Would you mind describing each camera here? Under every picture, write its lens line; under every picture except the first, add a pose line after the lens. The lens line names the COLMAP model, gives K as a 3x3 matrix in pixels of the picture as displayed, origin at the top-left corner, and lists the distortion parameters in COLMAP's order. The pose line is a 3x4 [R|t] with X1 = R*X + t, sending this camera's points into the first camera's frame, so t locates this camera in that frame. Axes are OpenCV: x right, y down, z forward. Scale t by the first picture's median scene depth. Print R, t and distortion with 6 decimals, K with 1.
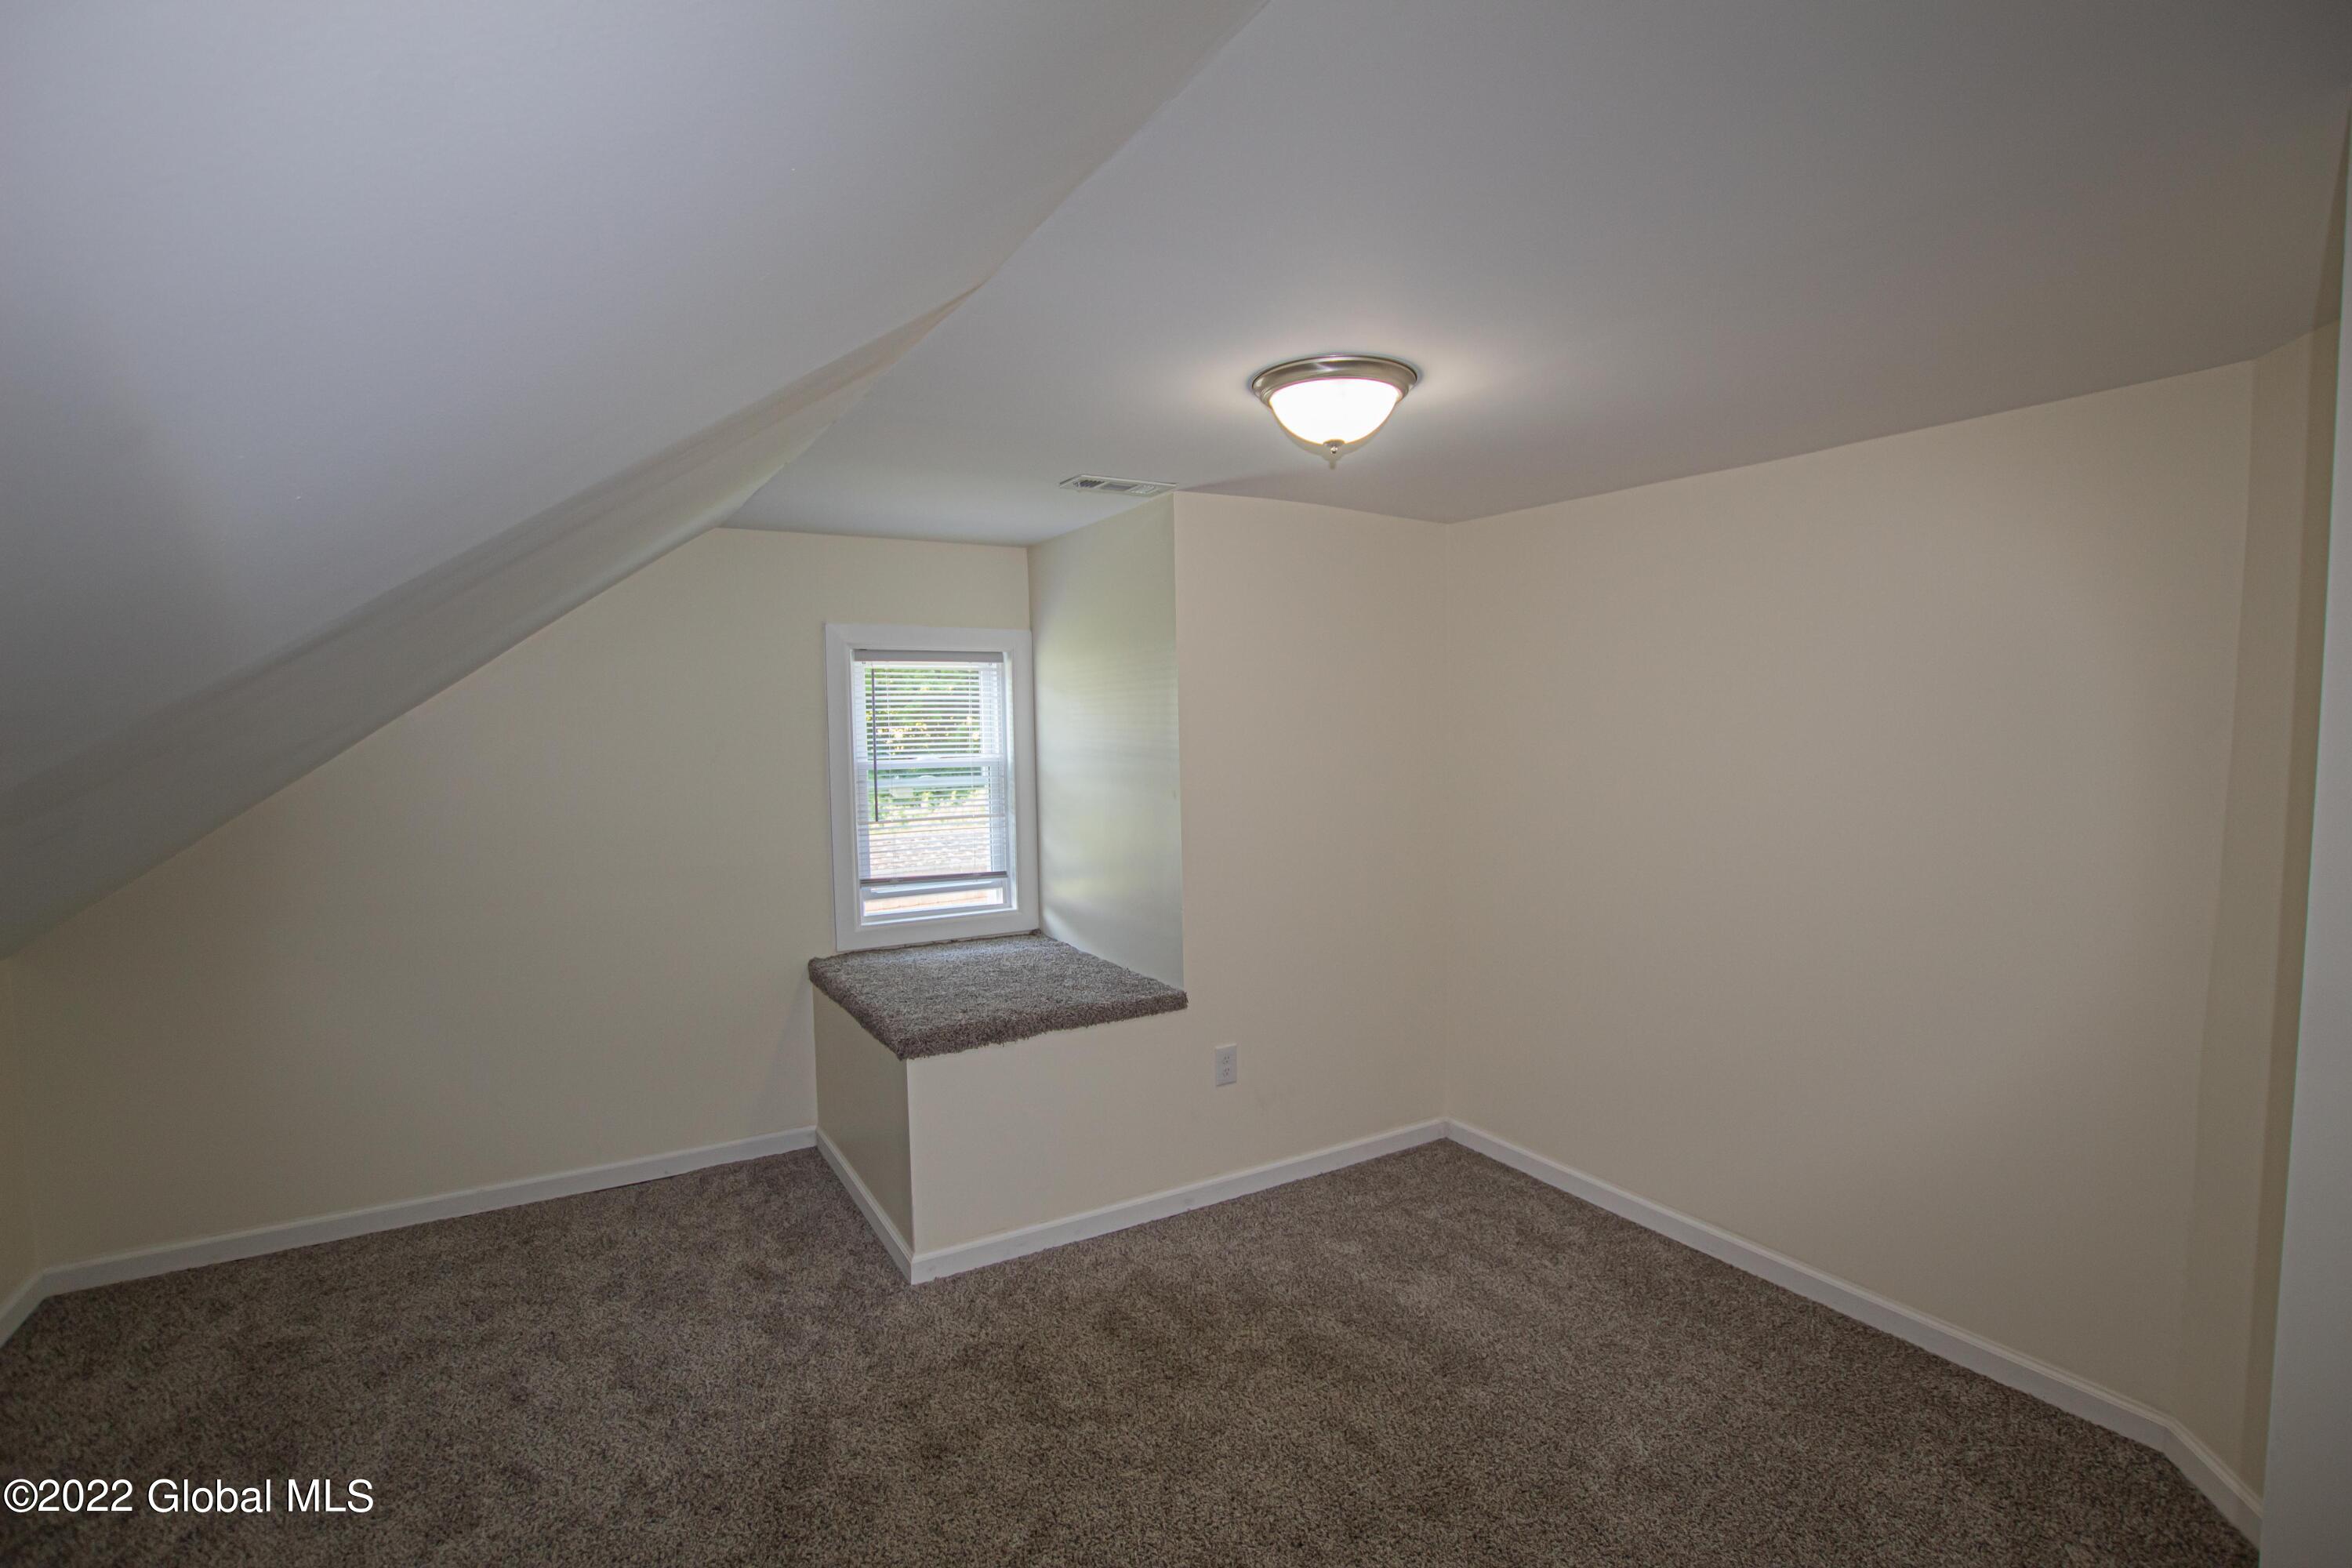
lens RADIAL K [[1093.8, 0, 1175.6], [0, 1093.8, 790.5], [0, 0, 1]] dist [-0.030408, 0.003479]
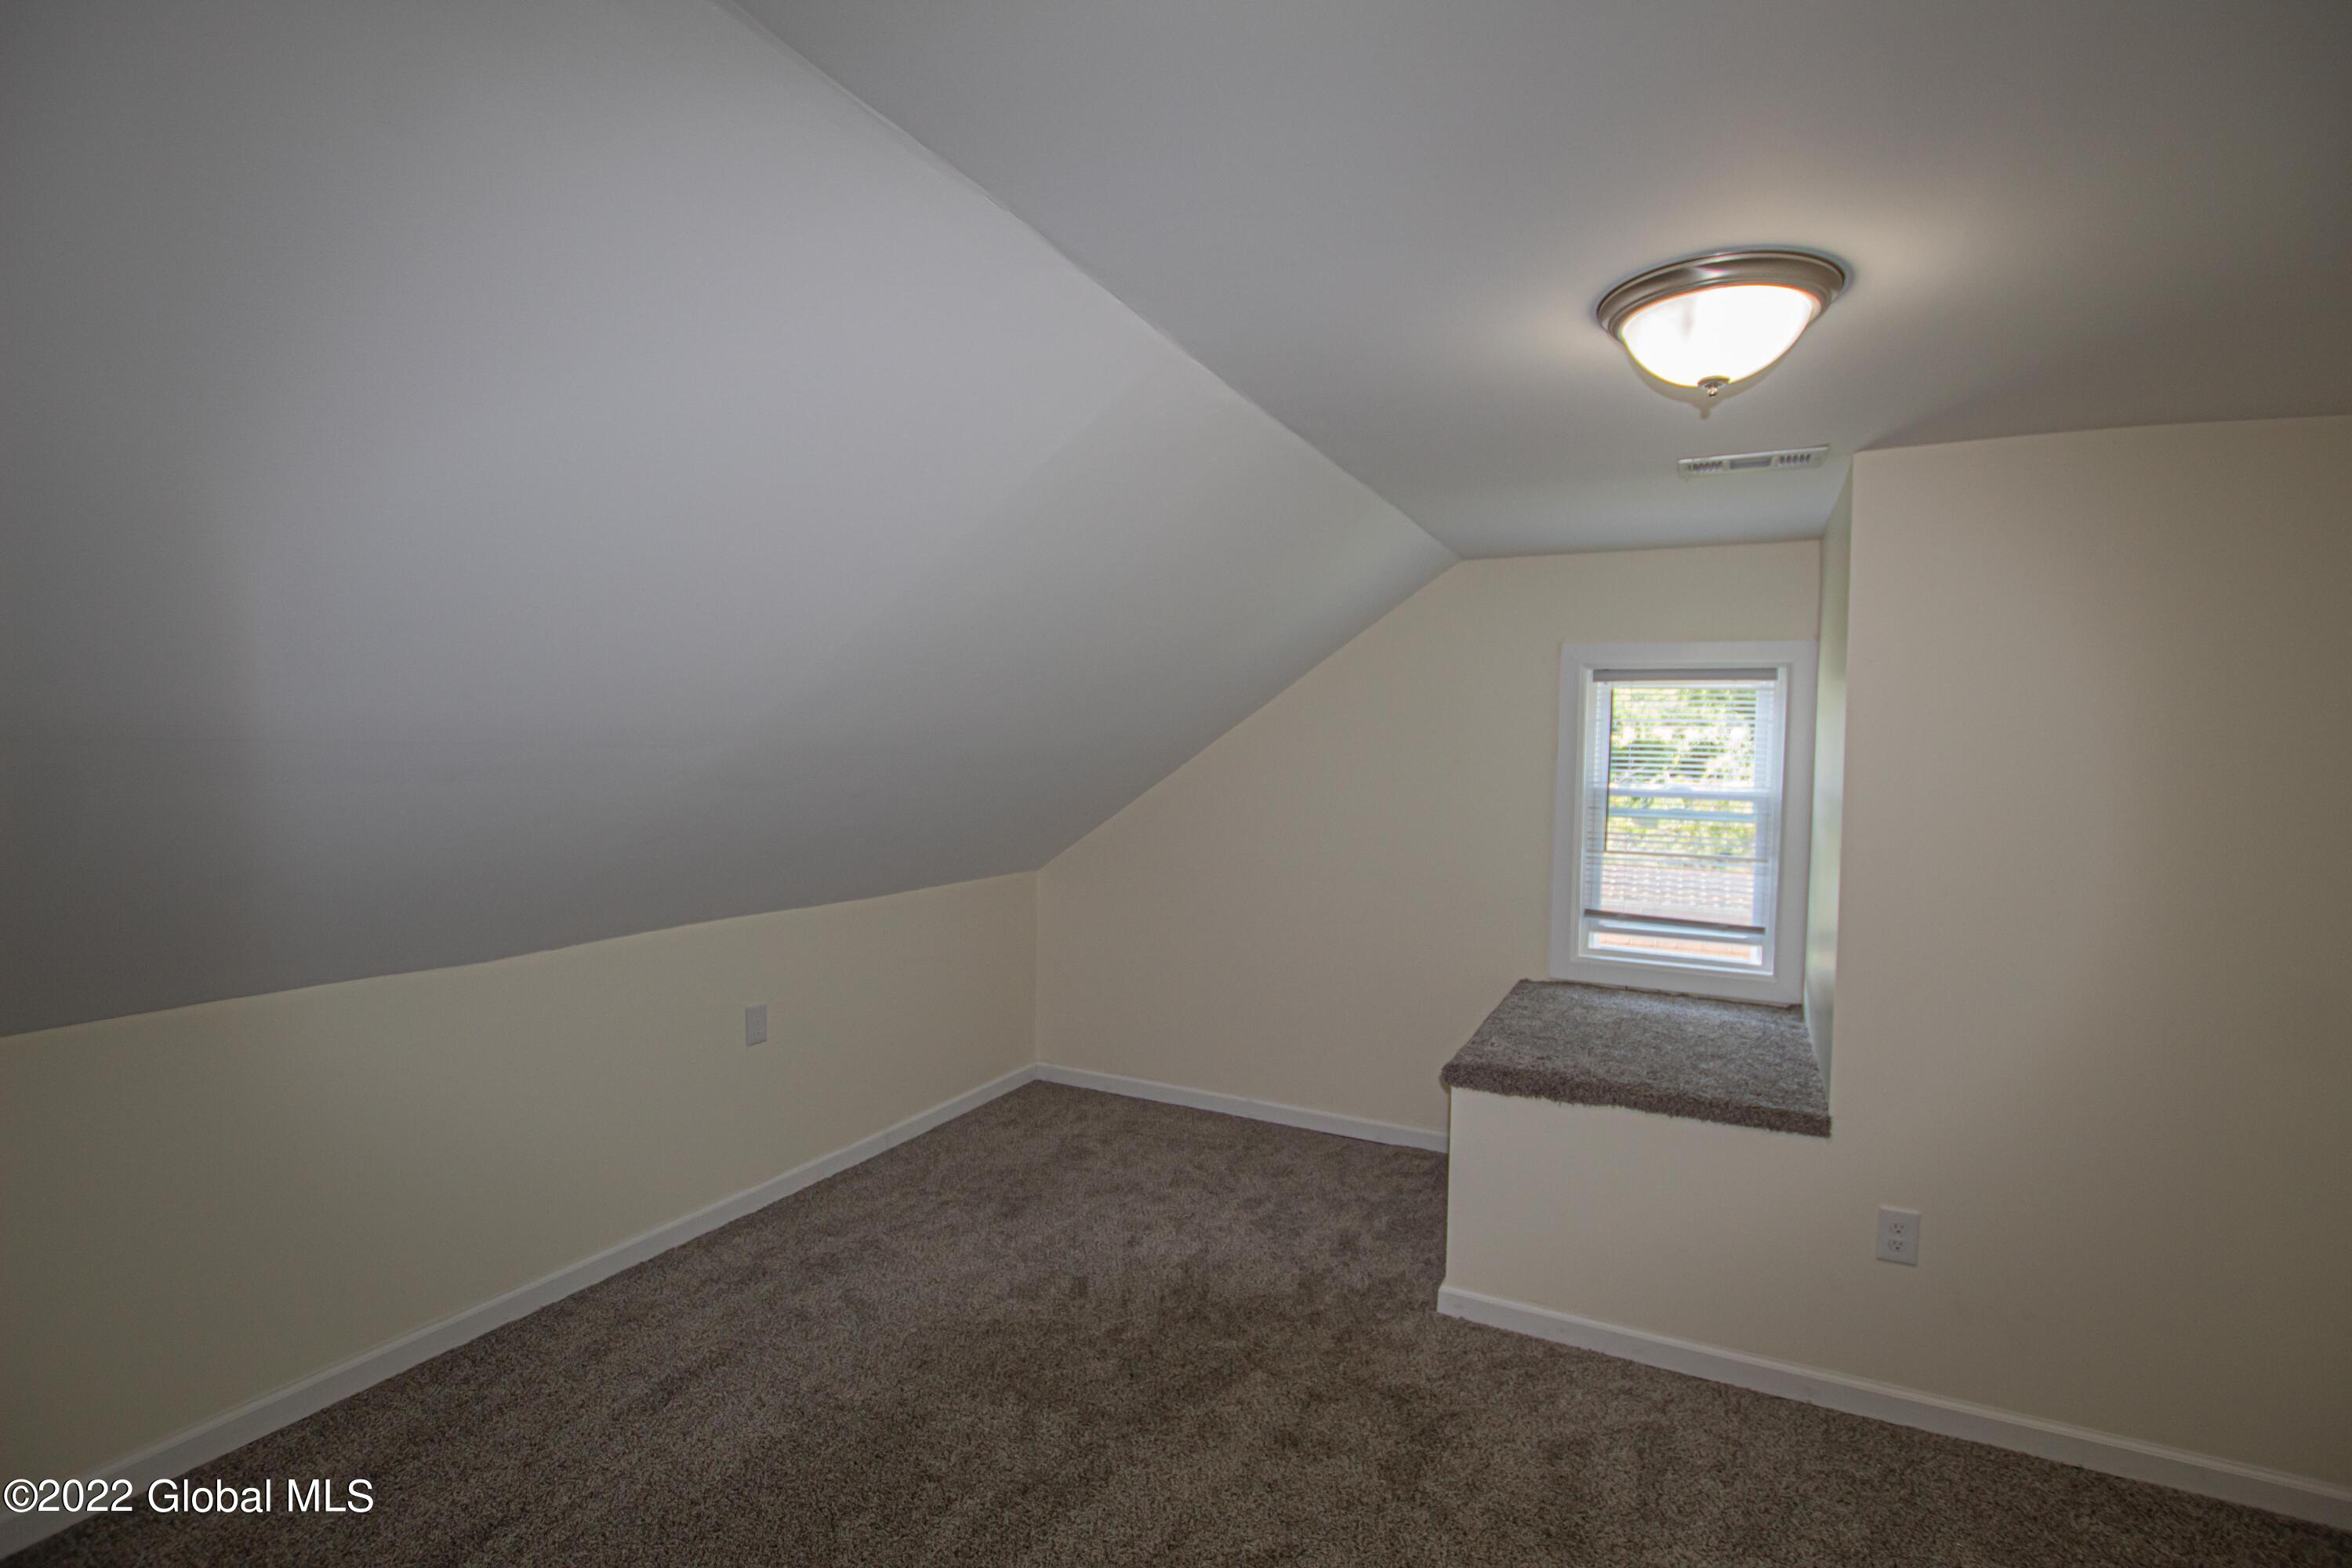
lens RADIAL K [[1093.8, 0, 1175.6], [0, 1093.8, 790.5], [0, 0, 1]] dist [-0.030408, 0.003479]
pose [[0.536599, 0.063873, -0.841416, 0.405819], [-0.076536, 0.996705, 0.026852, -0.026153], [0.840359, 0.049990, 0.539720, 0.224863]]
